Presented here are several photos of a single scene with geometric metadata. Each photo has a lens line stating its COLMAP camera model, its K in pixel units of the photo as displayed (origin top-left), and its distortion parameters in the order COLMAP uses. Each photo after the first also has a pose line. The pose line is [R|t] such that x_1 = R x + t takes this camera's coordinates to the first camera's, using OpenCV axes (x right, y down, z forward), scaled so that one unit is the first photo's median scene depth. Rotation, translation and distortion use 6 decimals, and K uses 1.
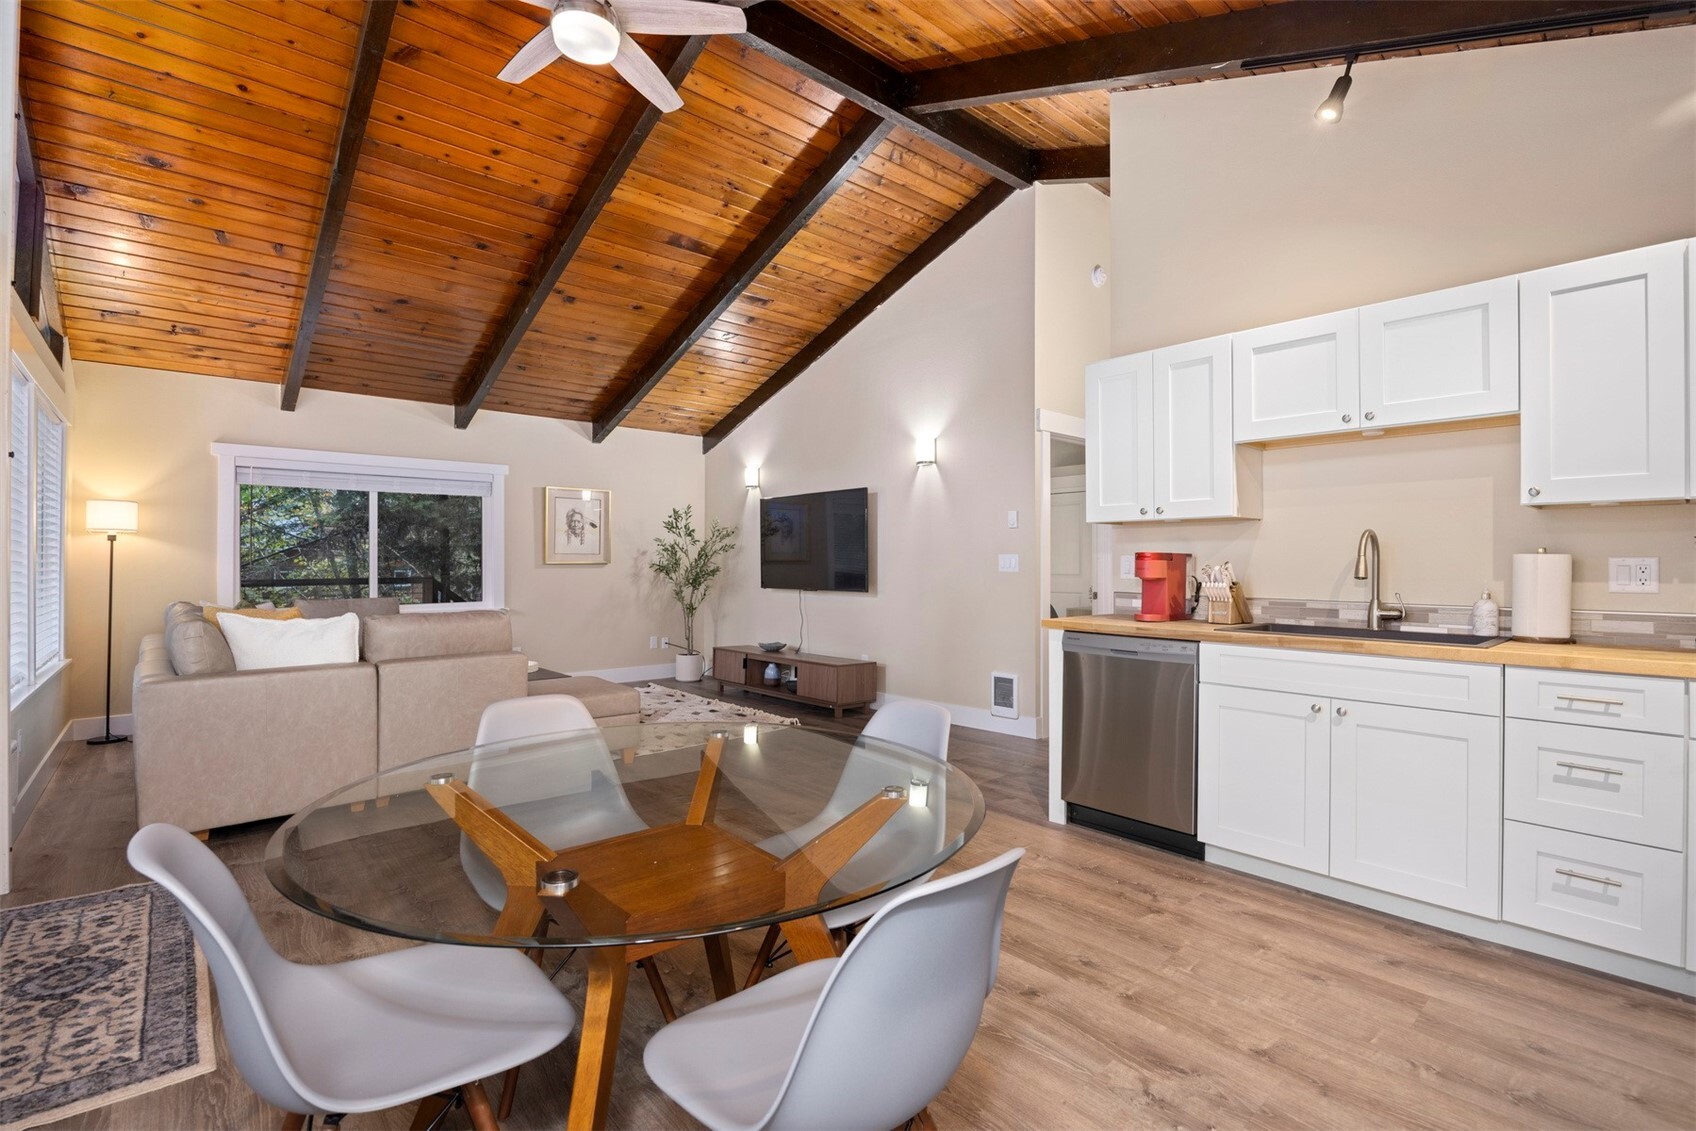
lens RADIAL K [[721.1, 0, 853.2], [0, 721.1, 564.0], [0, 0, 1]] dist [-0.026602, -0.000047]
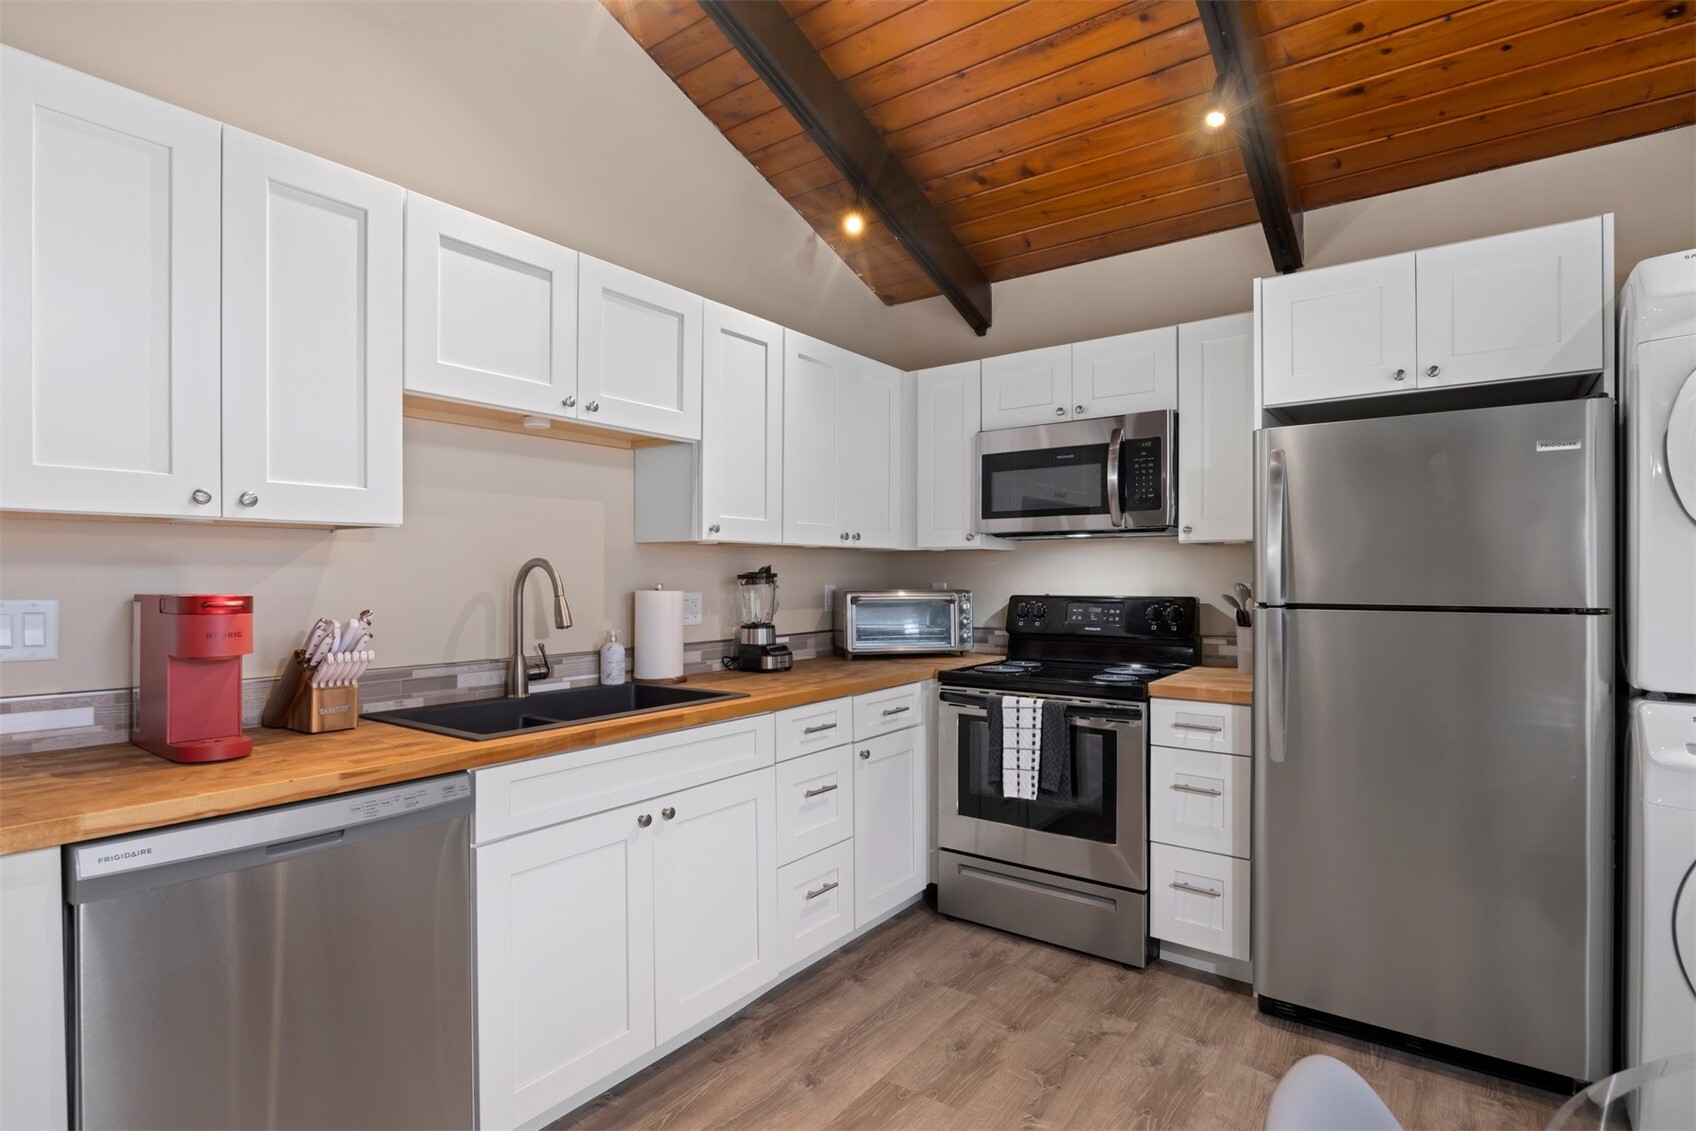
lens RADIAL K [[838.9, 0, 847.4], [0, 838.9, 577.2], [0, 0, 1]] dist [-0.002929, -0.000406]
pose [[-0.194853, -0.006936, 0.980808, -0.203088], [0.000288, 0.999975, 0.007129, -0.042601], [-0.980833, 0.001671, -0.194846, 1.030619]]
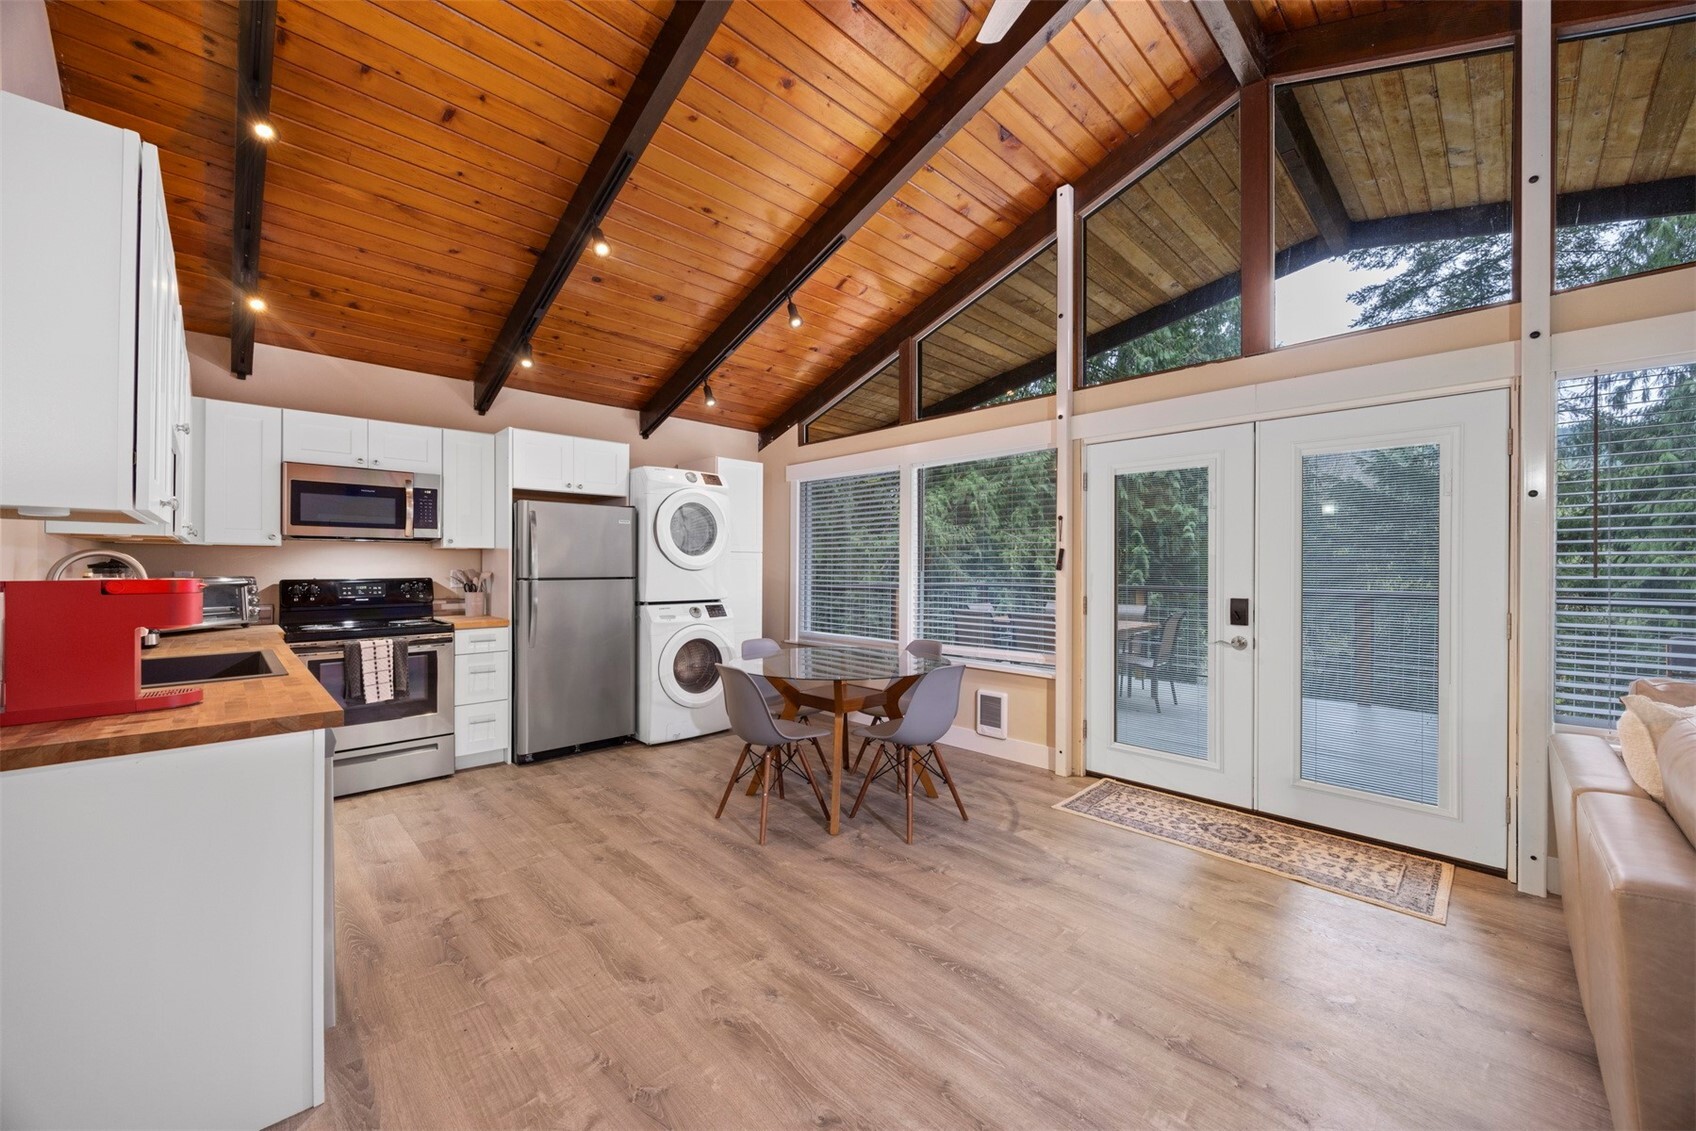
lens RADIAL K [[642.0, 0, 850.1], [0, 642.0, 574.5], [0, 0, 1]] dist [-0.012886, -0.000039]
pose [[-0.999284, -0.005506, -0.037436, -0.119081], [-0.005881, 0.999934, 0.009903, -0.035801], [0.037379, 0.010116, -0.999250, 2.070673]]
